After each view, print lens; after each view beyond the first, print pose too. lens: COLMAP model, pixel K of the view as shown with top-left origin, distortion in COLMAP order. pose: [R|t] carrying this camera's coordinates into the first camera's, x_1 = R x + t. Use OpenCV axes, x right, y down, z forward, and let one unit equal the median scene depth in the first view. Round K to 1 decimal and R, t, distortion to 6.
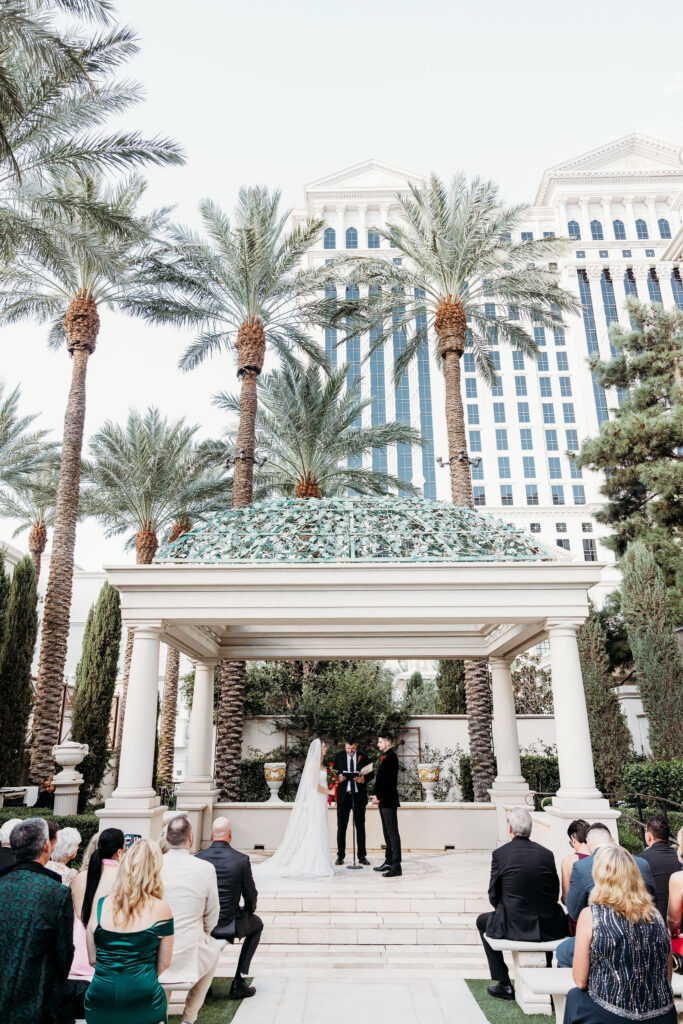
lens RADIAL K [[712.2, 0, 320.2], [0, 712.2, 500.0], [0, 0, 1]] dist [-0.003457, 0.001516]
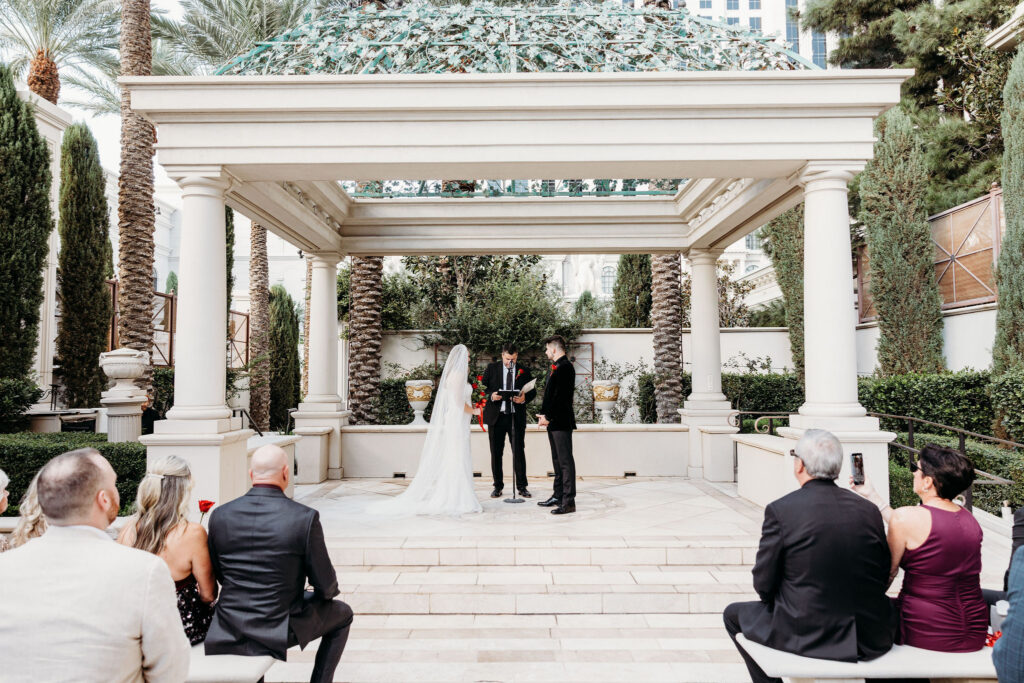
lens RADIAL K [[714.2, 0, 482.2], [0, 714.2, 333.6], [0, 0, 1]] dist [0.001445, 0.004714]
pose [[0.999974, -0.005879, -0.004246, 0.012690], [0.006805, 0.963092, 0.269088, 0.092152], [0.002507, -0.269109, 0.963106, 0.212217]]
